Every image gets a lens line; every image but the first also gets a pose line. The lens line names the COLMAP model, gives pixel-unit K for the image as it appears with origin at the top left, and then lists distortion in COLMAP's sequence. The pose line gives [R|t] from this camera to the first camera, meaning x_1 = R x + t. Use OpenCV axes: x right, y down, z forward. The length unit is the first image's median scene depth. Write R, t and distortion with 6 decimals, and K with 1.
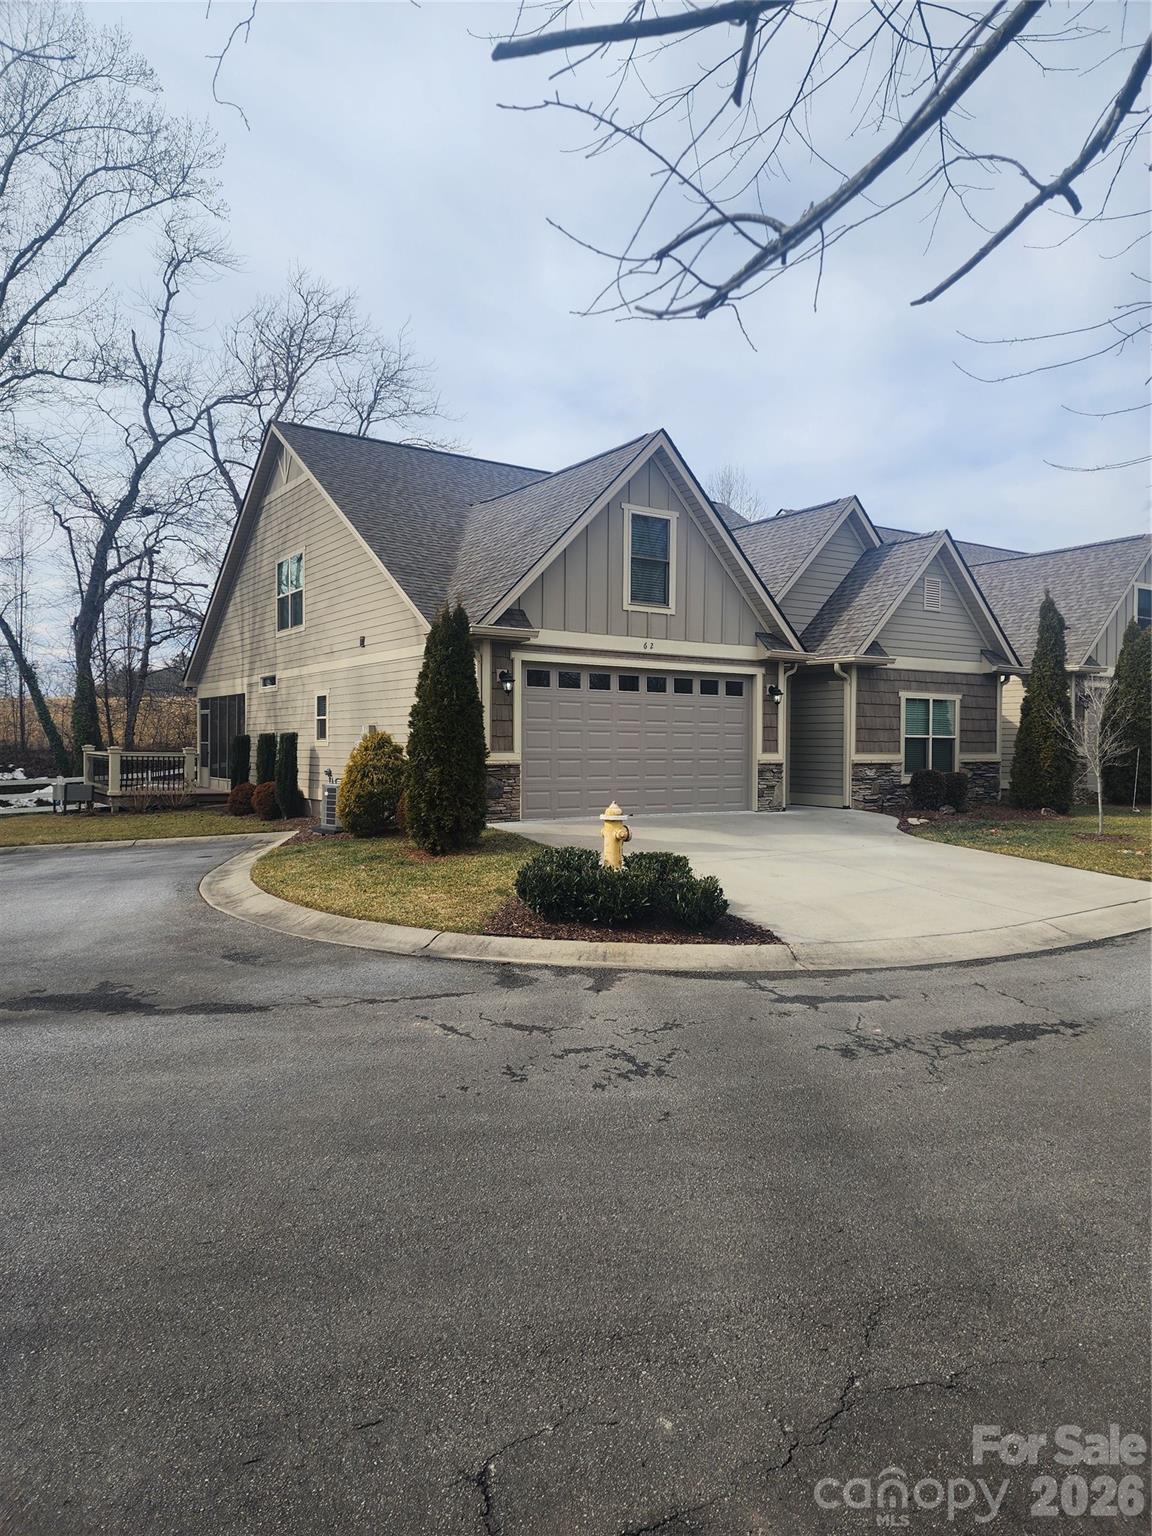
lens RADIAL K [[1034.2, 0, 574.0], [0, 1034.2, 765.7], [0, 0, 1]] dist [0.039236, -0.000210]
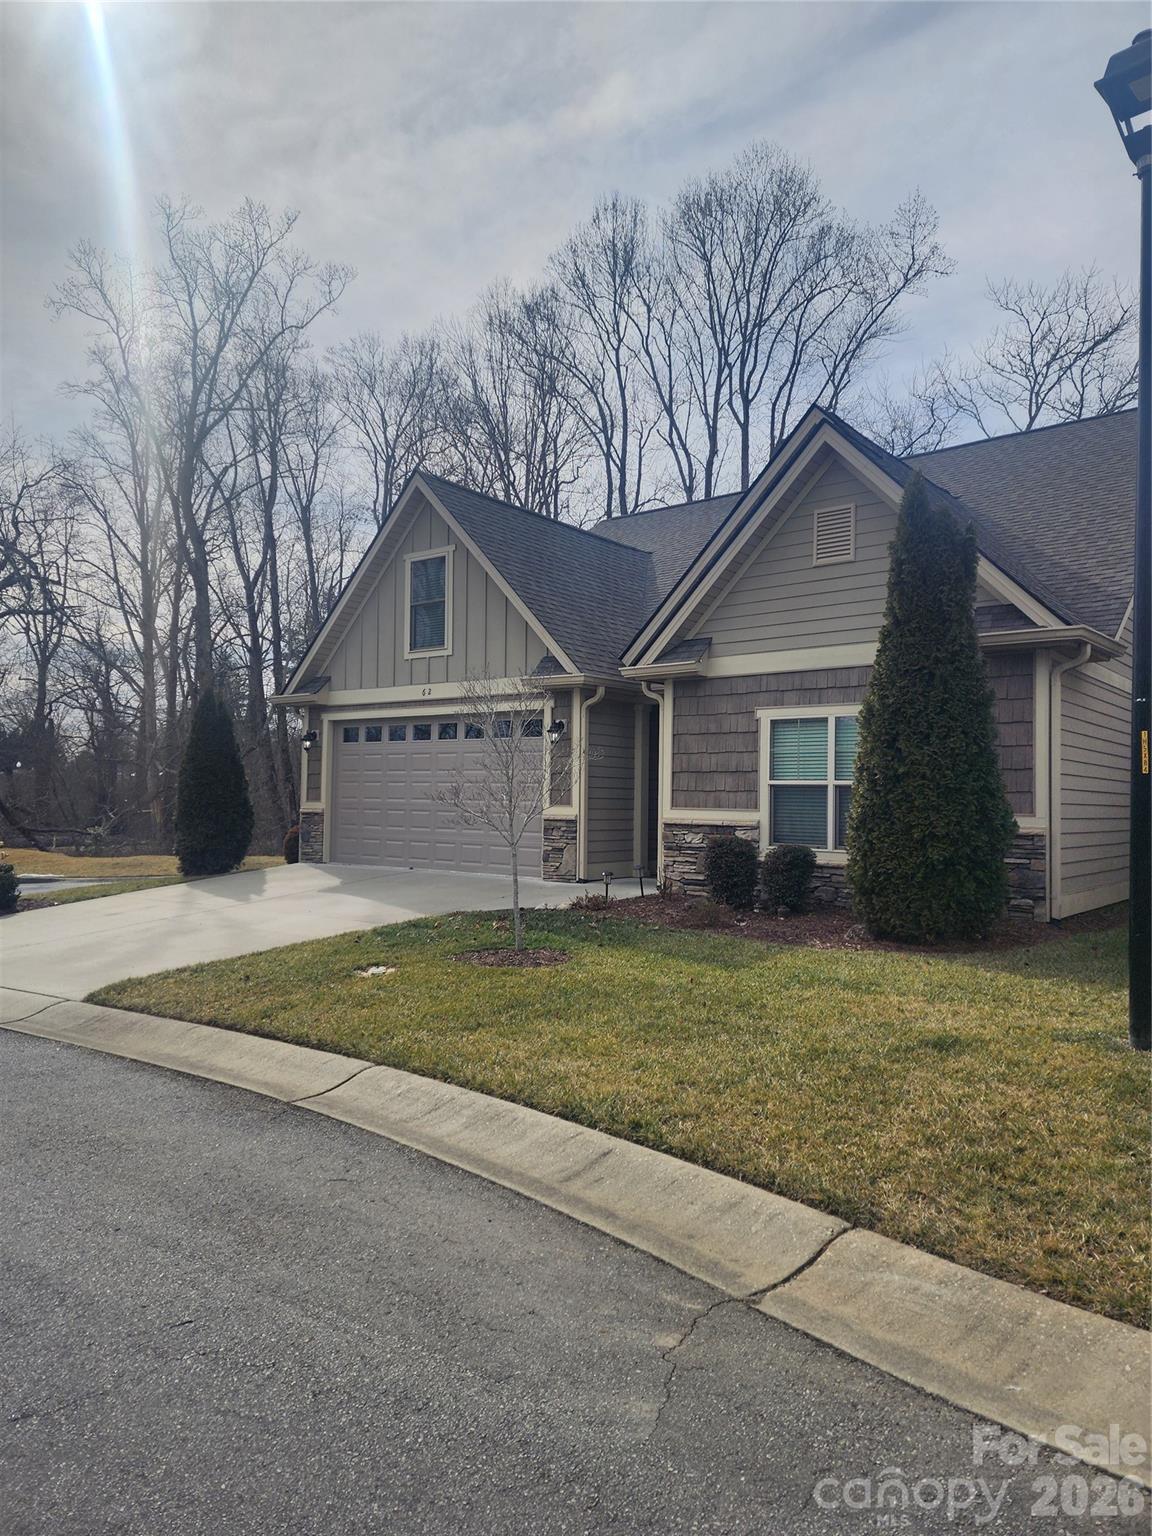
lens RADIAL K [[1034.2, 0, 574.7], [0, 1034.2, 772.7], [0, 0, 1]] dist [0.039236, -0.000210]
pose [[0.310307, -0.026377, -0.950270, 0.994083], [-0.028473, 0.998909, -0.037025, -0.009492], [0.950210, 0.038546, 0.309217, 0.813310]]
